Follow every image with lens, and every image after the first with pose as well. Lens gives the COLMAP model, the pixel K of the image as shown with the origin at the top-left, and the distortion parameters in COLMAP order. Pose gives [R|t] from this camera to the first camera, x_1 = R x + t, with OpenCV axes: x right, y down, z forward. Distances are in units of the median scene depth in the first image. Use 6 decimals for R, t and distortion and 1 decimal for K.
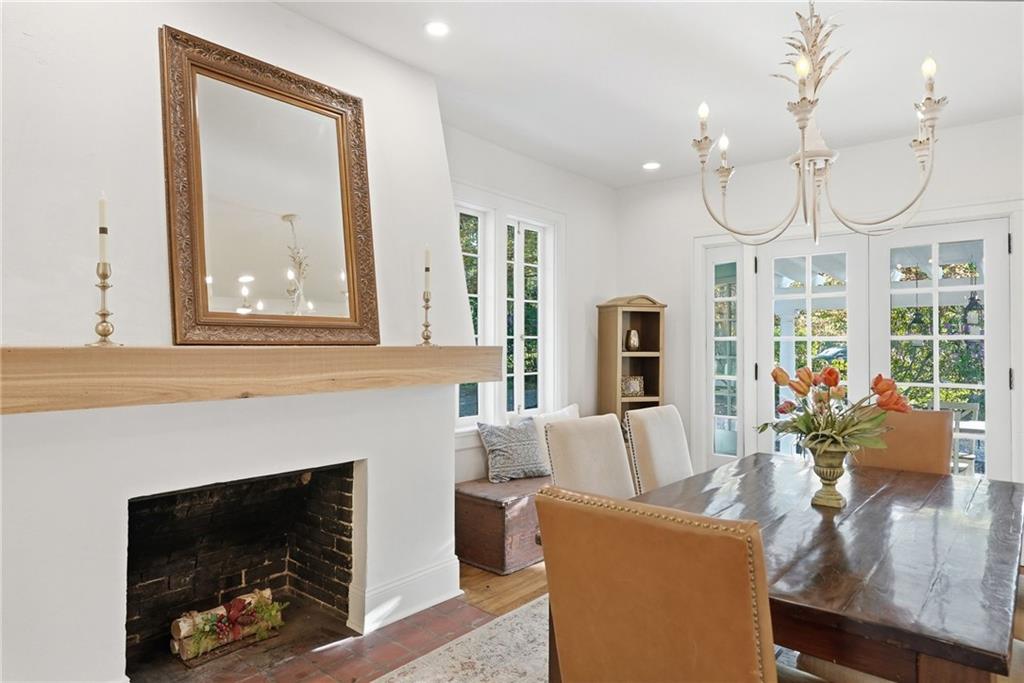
lens RADIAL K [[603.5, 0, 513.2], [0, 603.5, 346.5], [0, 0, 1]] dist [0.009975, 0.000685]
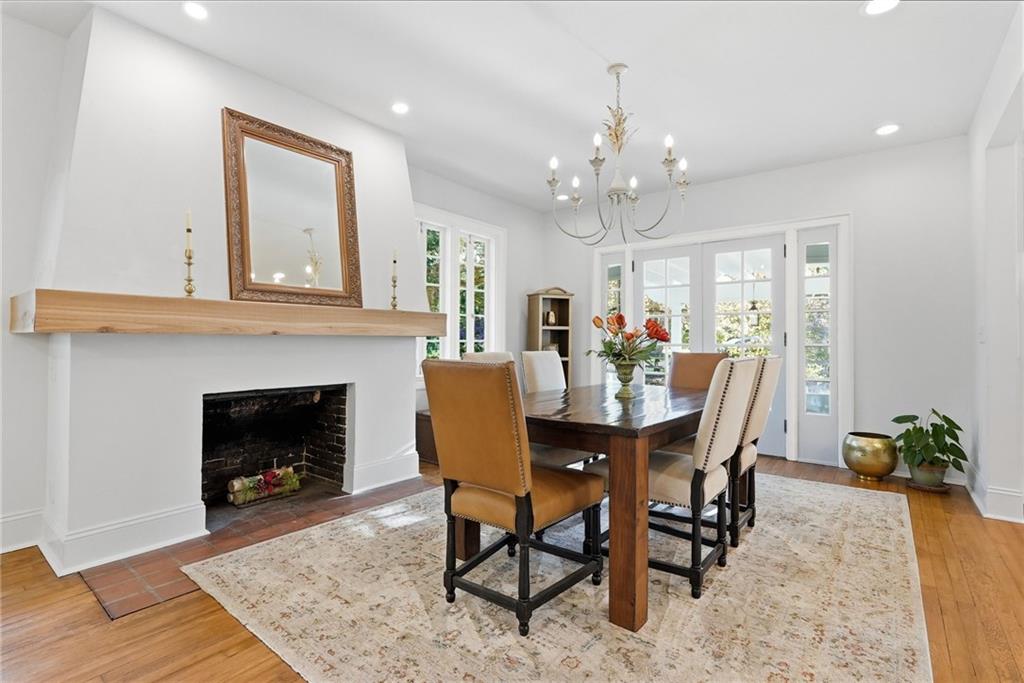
lens RADIAL K [[477.3, 0, 510.1], [0, 477.3, 340.3], [0, 0, 1]] dist [0.002259, 0.000906]
pose [[0.999604, 0.000742, 0.028148, 0.124720], [-0.000698, 0.999999, -0.001567, 0.079445], [-0.028149, 0.001546, 0.999603, -0.244504]]
